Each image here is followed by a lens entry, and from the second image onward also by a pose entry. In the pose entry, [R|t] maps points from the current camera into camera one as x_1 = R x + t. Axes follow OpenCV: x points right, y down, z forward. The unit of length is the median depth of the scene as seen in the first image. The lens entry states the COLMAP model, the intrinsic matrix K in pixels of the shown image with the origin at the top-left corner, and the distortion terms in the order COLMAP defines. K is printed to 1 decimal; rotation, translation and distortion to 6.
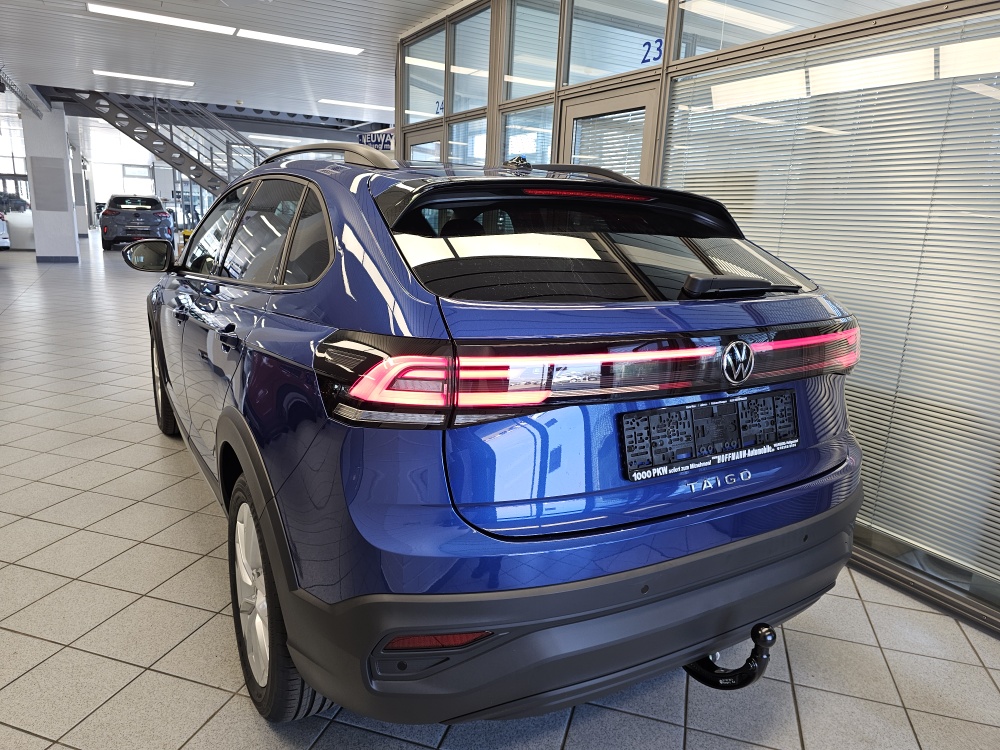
lens RADIAL K [[677.3, 0, 499.3], [0, 677.3, 376.4], [0, 0, 1]] dist [0.062230, -0.065579]
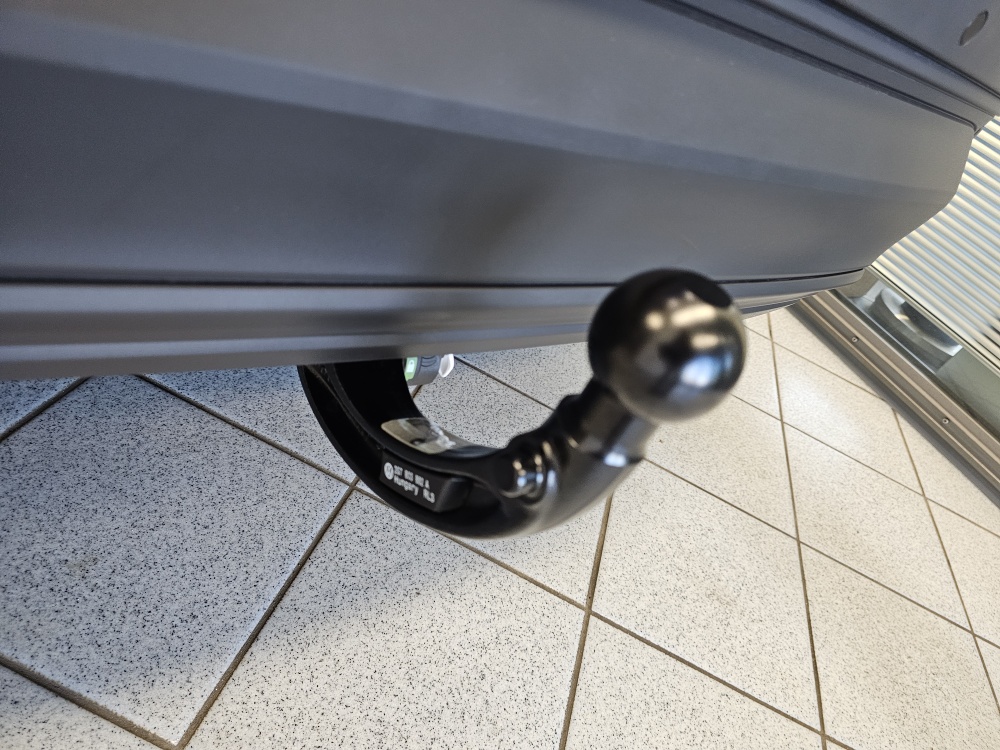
lens RADIAL K [[677.3, 0, 499.9], [0, 677.3, 376.5], [0, 0, 1]] dist [0.062230, -0.065579]
pose [[0.937512, 0.263145, 0.227654, 0.240571], [-0.337955, 0.844349, 0.415766, 0.251912], [-0.082813, -0.466723, 0.880518, 0.655603]]
